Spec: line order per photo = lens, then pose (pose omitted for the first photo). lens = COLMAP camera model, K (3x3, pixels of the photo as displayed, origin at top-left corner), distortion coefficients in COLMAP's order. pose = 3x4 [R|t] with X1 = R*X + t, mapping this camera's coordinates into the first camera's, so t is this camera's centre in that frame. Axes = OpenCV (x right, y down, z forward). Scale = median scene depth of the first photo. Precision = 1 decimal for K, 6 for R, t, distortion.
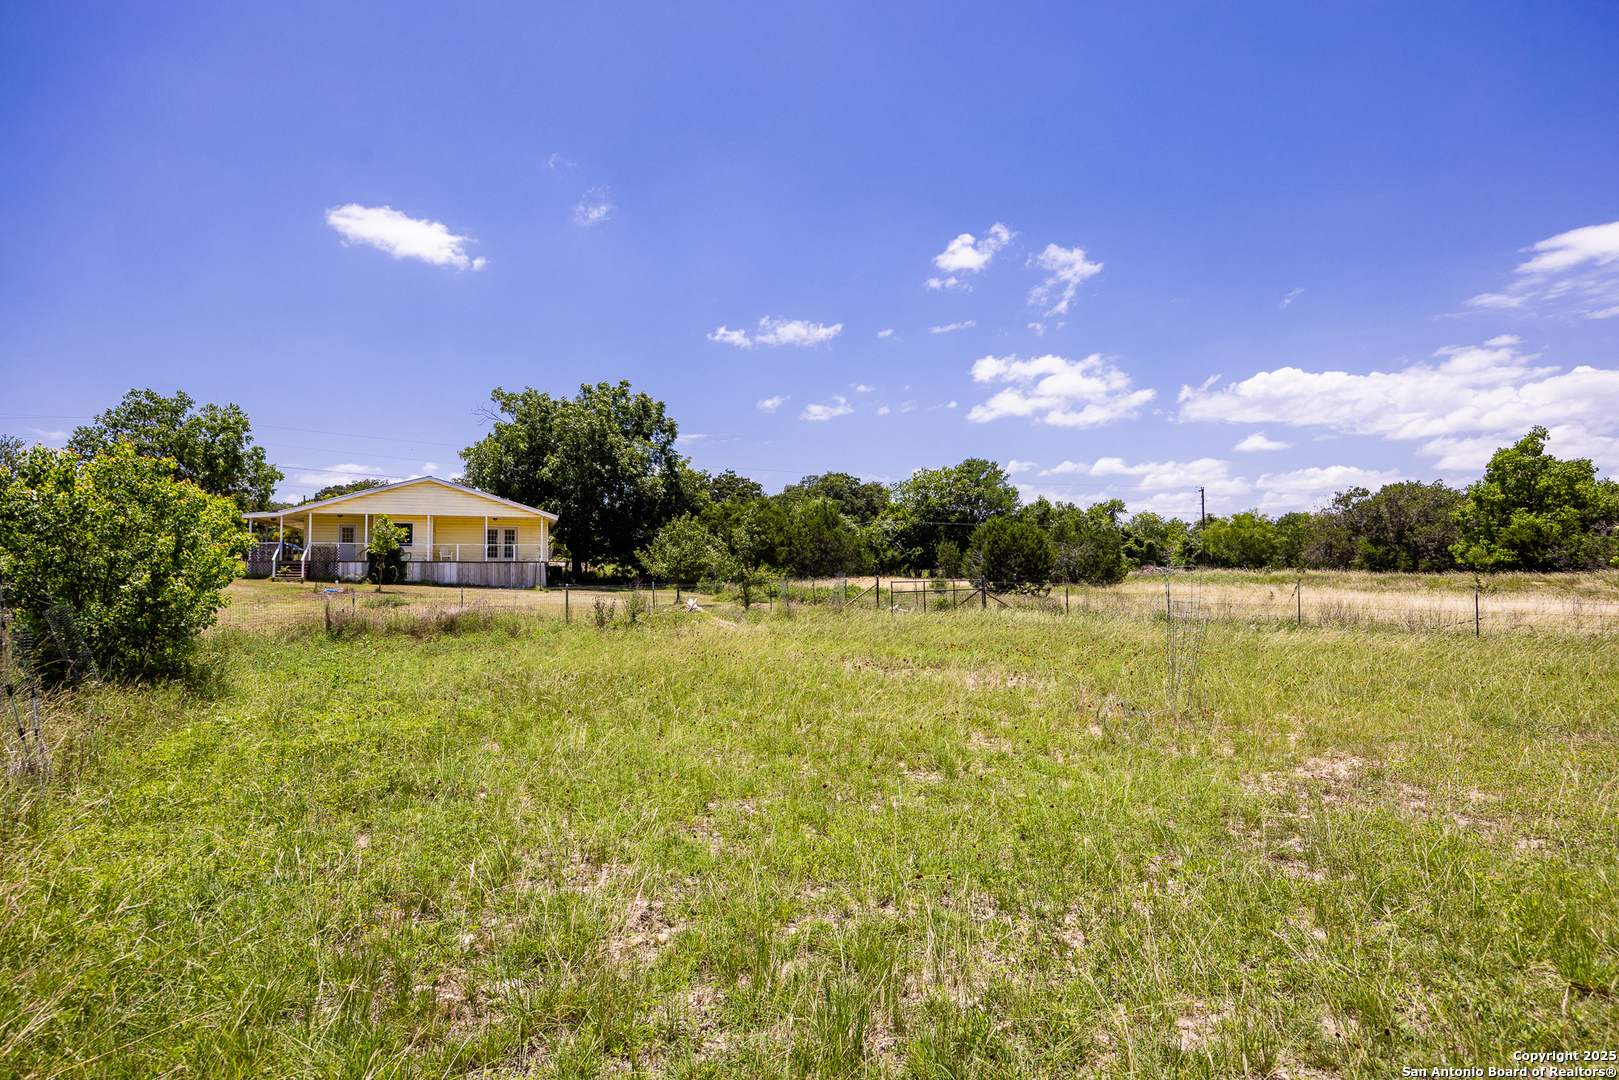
lens RADIAL K [[871.2, 0, 808.1], [0, 871.2, 539.1], [0, 0, 1]] dist [-0.004899, -0.001376]
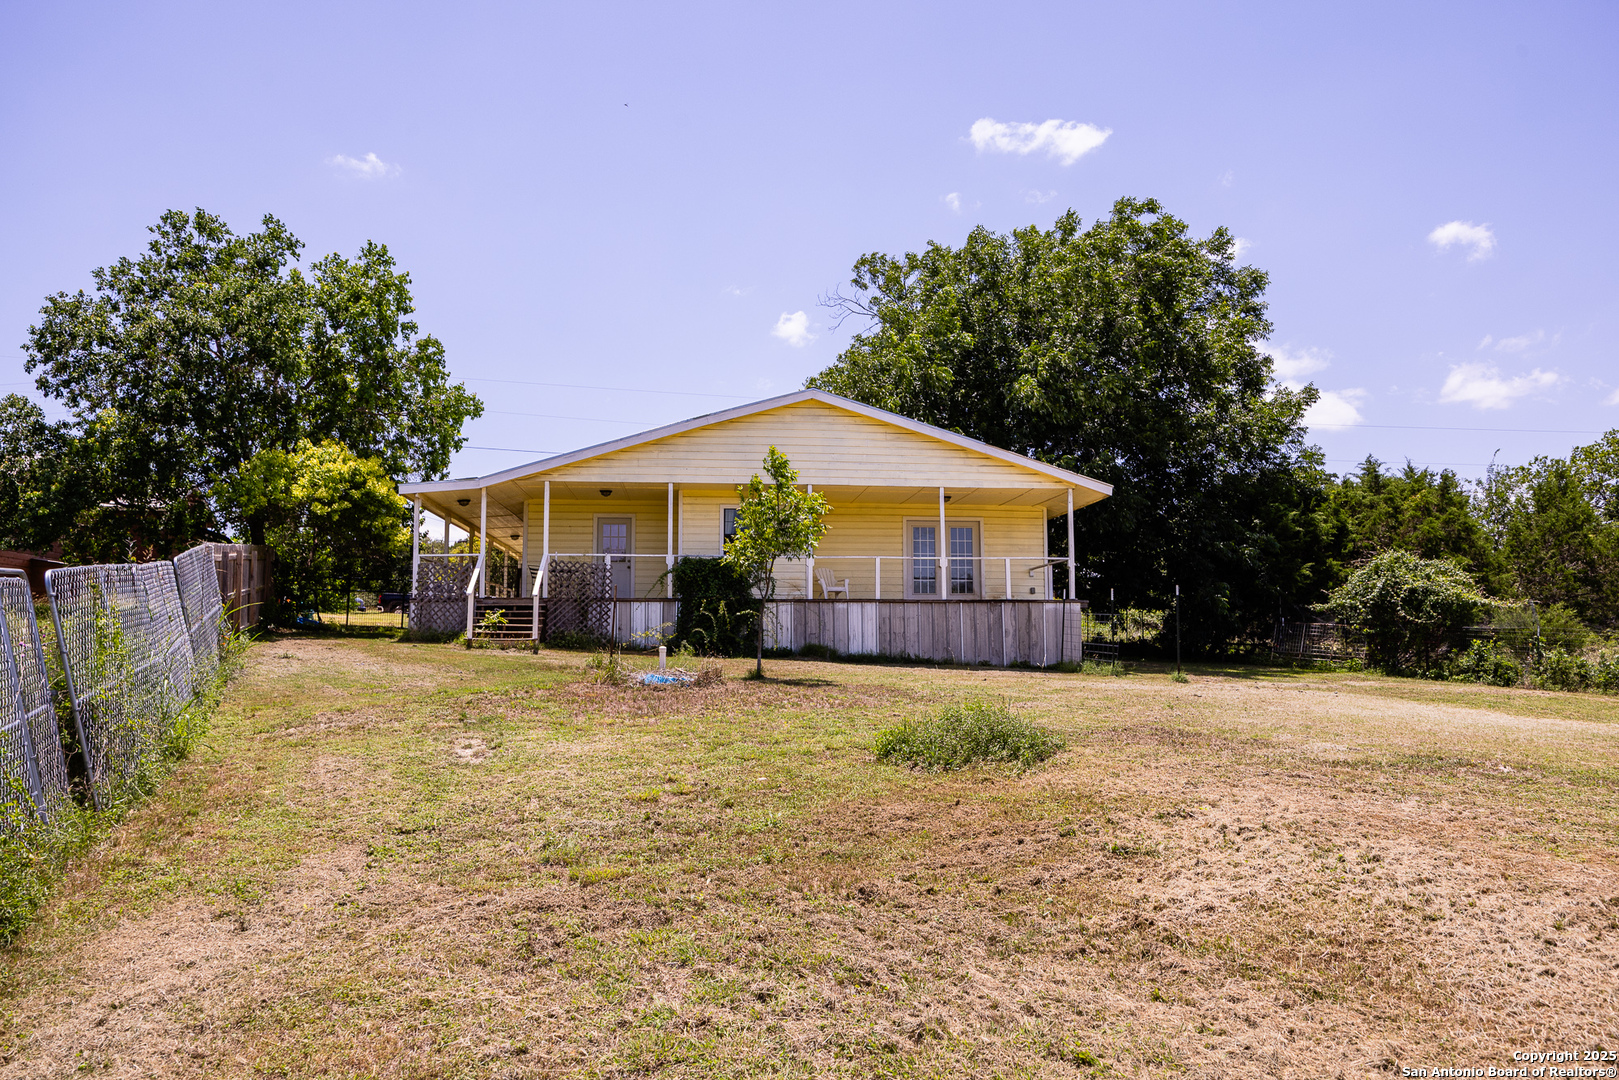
lens RADIAL K [[1150.6, 0, 808.0], [0, 1150.6, 538.7], [0, 0, 1]] dist [-0.001753, 0.001856]
pose [[0.975245, -0.021161, -0.220110, -0.321357], [0.009347, 0.998466, -0.054578, 0.026405], [0.220928, 0.051169, 0.973947, 0.483688]]
